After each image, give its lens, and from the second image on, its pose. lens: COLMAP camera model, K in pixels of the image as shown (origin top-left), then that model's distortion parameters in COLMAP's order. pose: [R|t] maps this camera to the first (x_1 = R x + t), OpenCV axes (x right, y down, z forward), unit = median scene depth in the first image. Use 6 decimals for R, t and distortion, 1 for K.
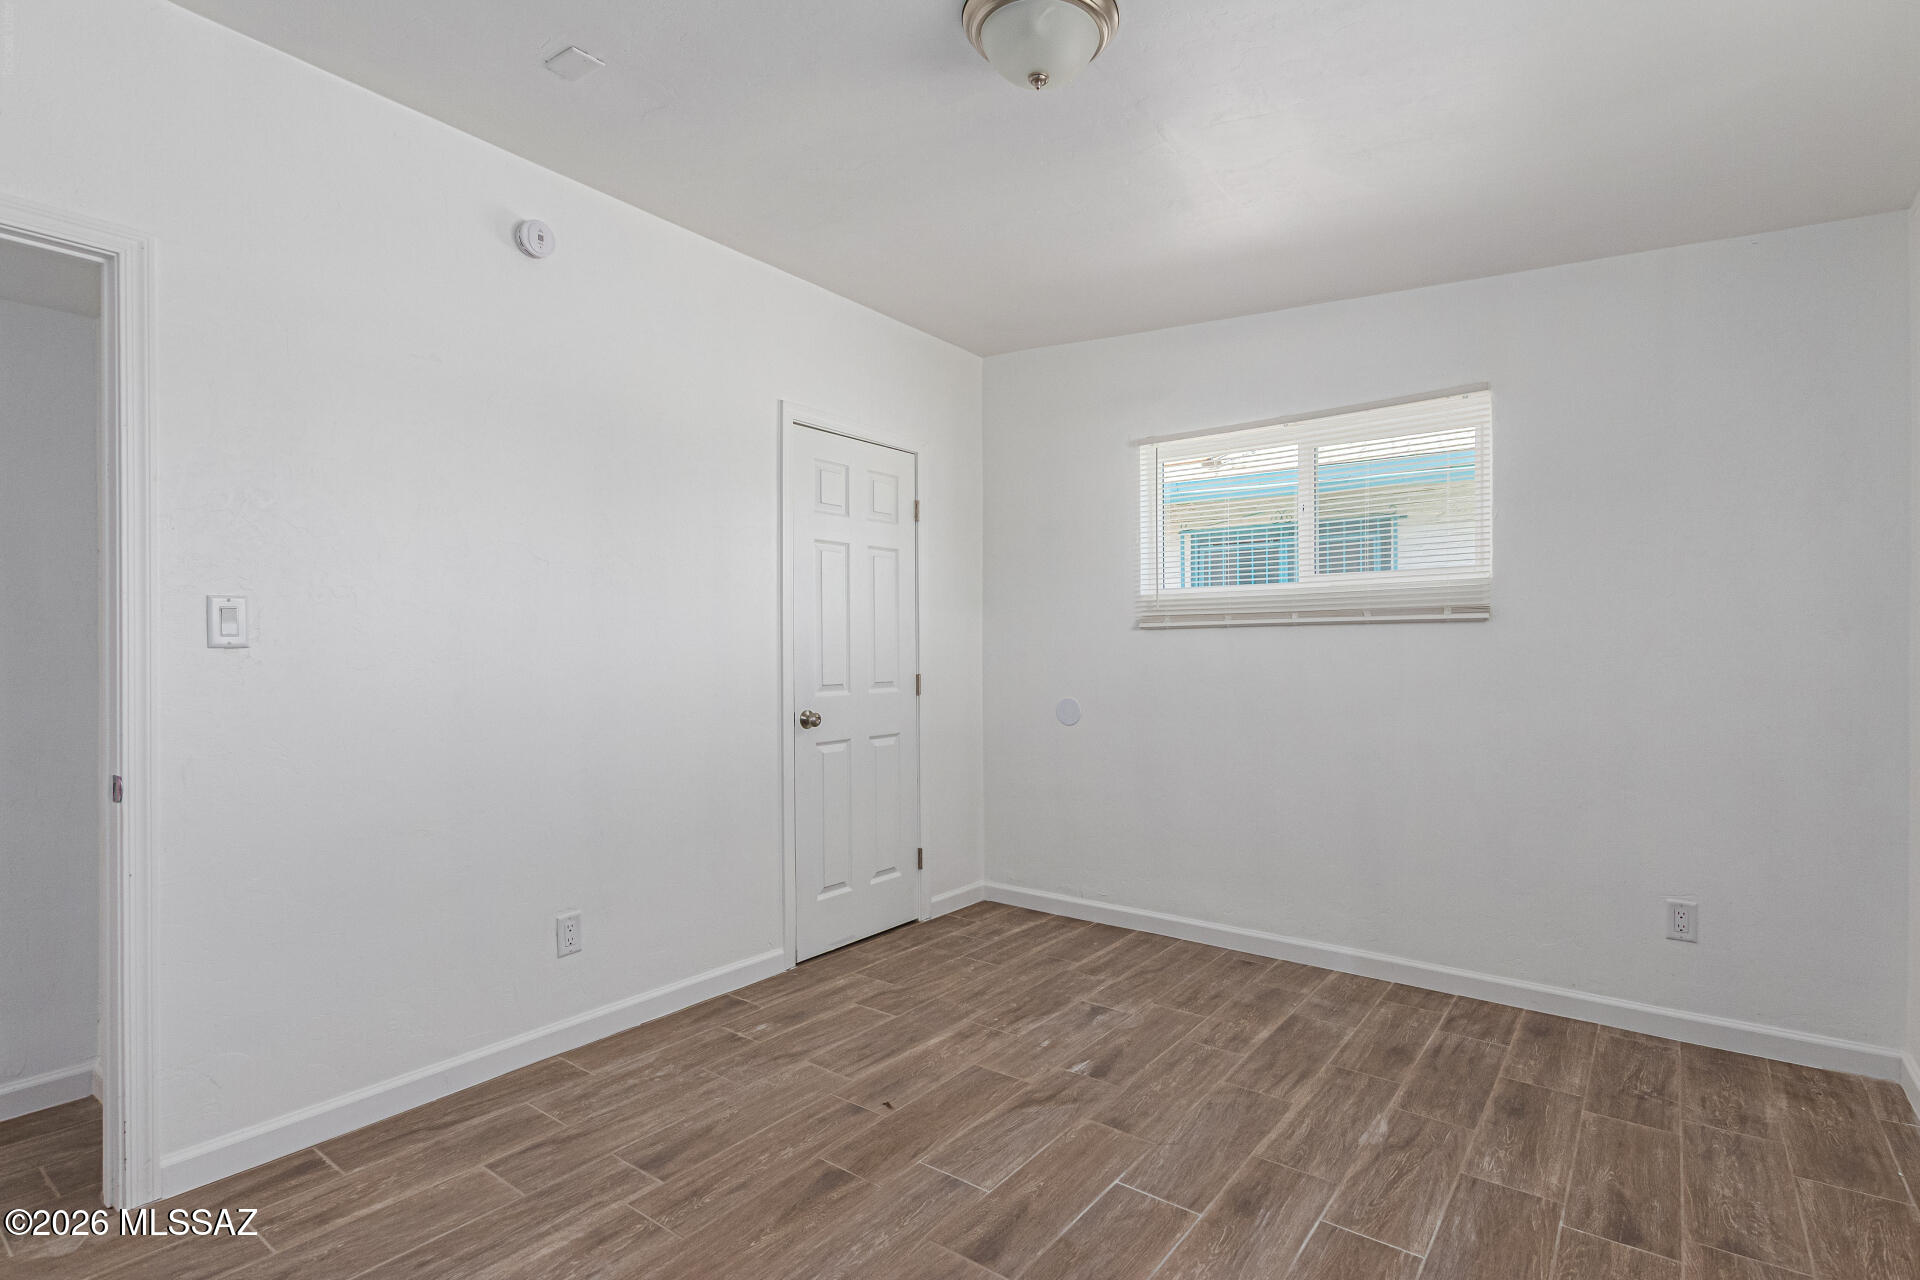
lens RADIAL K [[924.9, 0, 1012.9], [0, 924.9, 654.1], [0, 0, 1]] dist [0.013157, -0.001715]
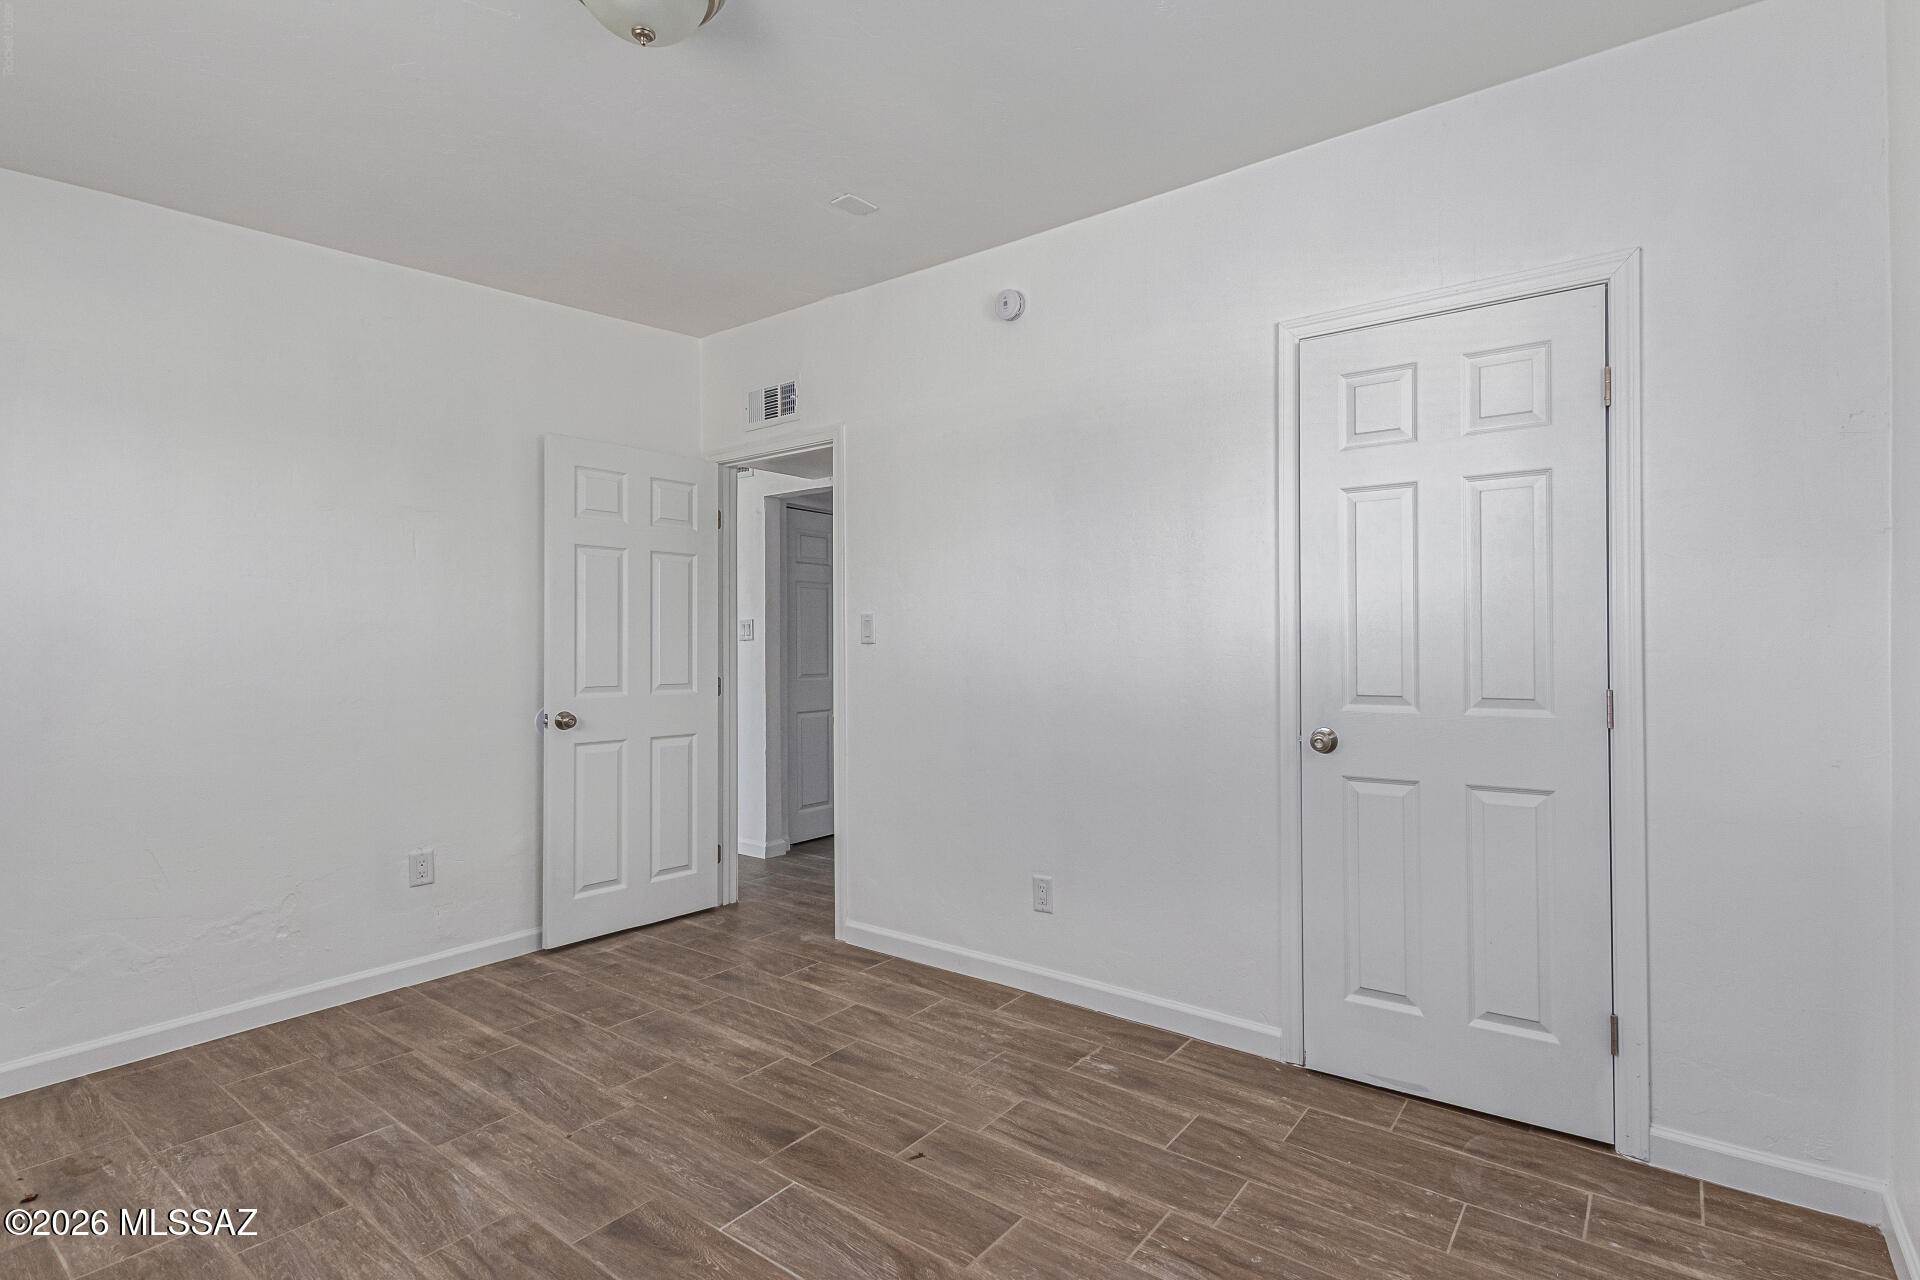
lens RADIAL K [[925.5, 0, 965.0], [0, 925.5, 631.6], [0, 0, 1]] dist [0.020699, -0.009369]
pose [[-0.037421, -0.014378, -0.999196, 0.651307], [-0.003251, 0.999893, -0.014267, -0.003337], [0.999294, 0.002714, -0.037463, 0.921581]]
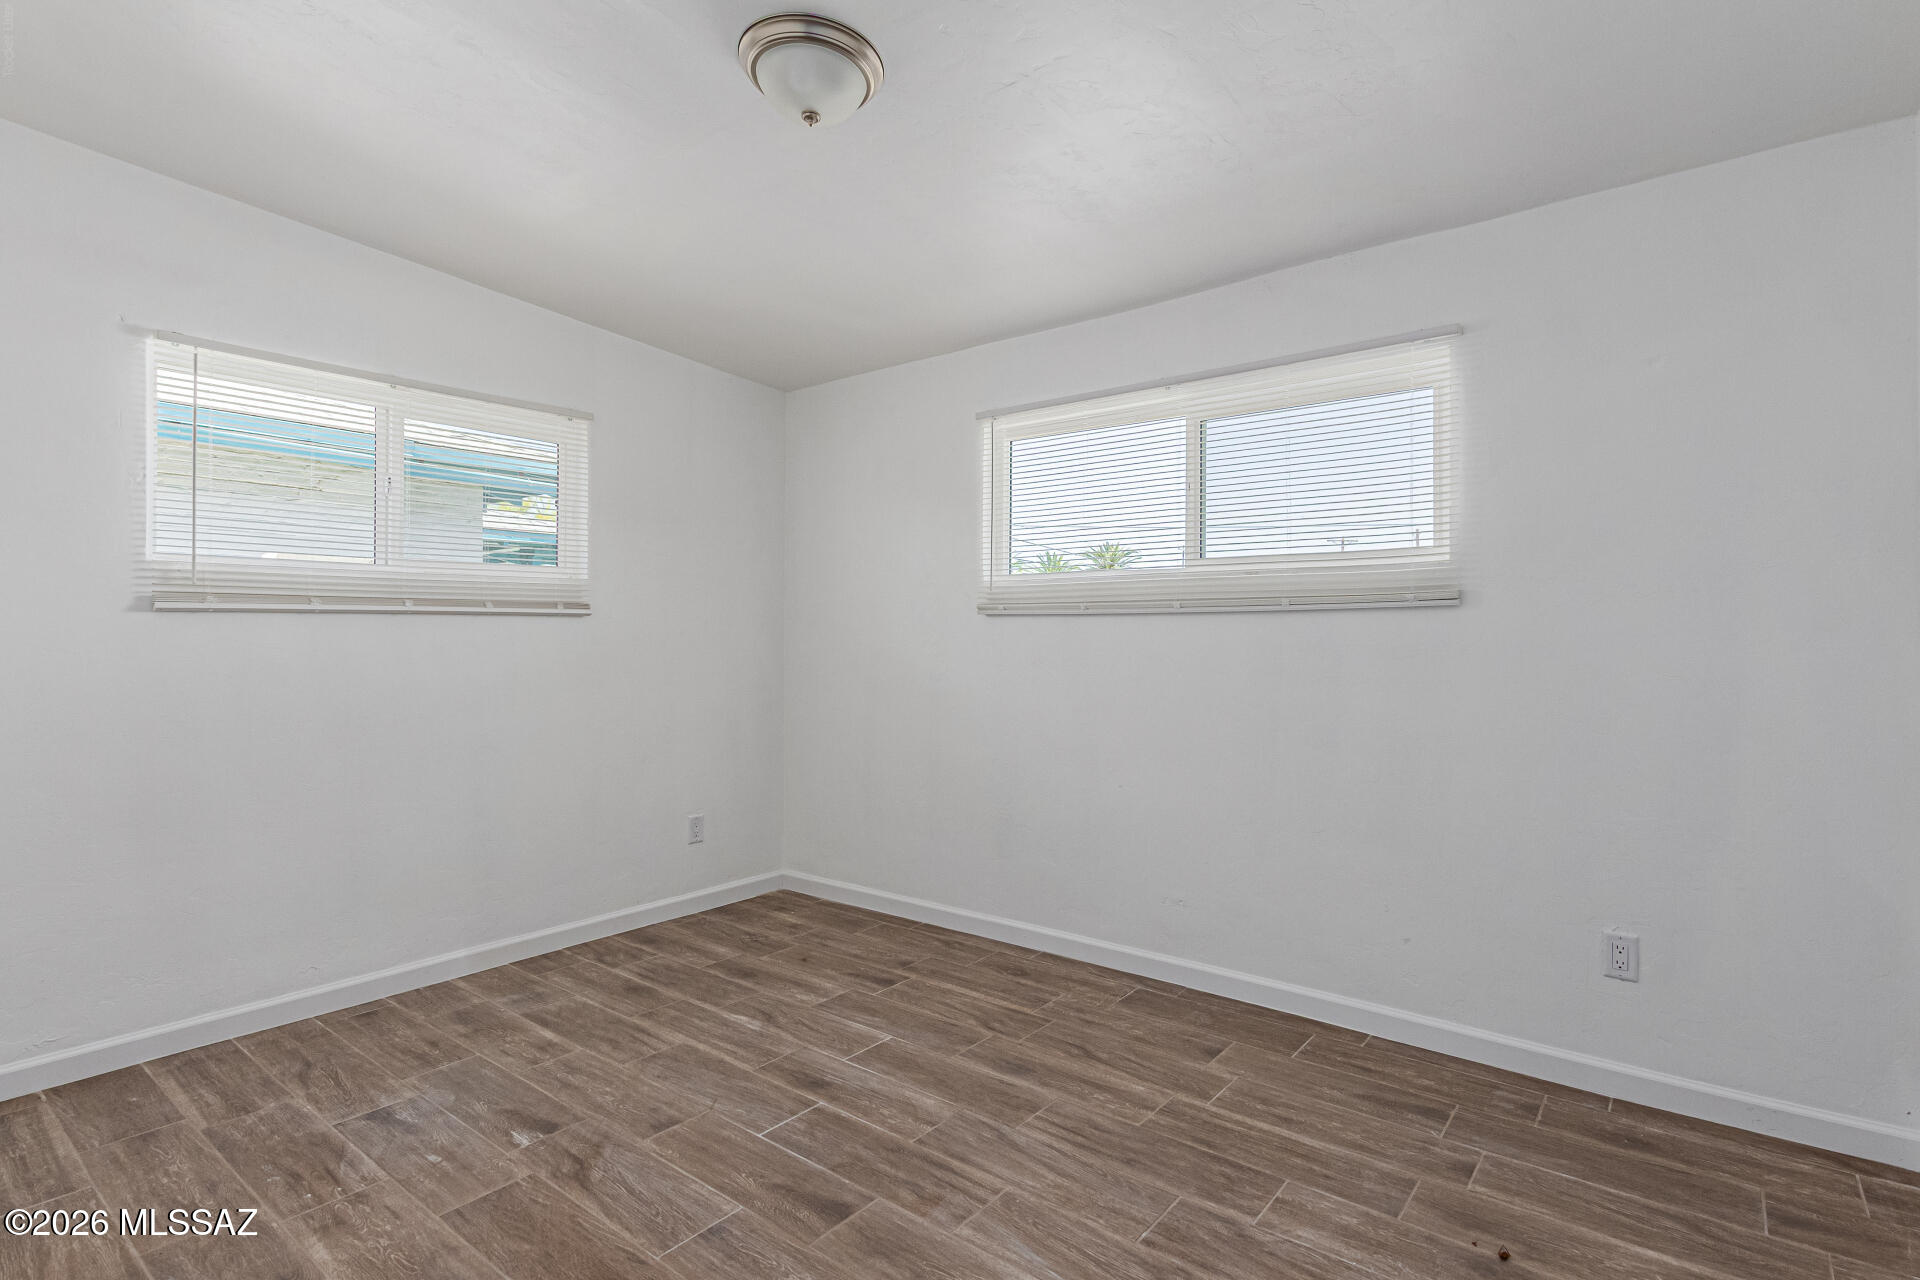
lens RADIAL K [[925.5, 0, 965.0], [0, 925.5, 631.6], [0, 0, 1]] dist [0.020699, -0.009369]
pose [[0.050868, 0.008776, 0.998667, -0.706441], [0.004757, 0.999948, -0.009029, -0.003937], [-0.998694, 0.005210, 0.050824, 0.518083]]
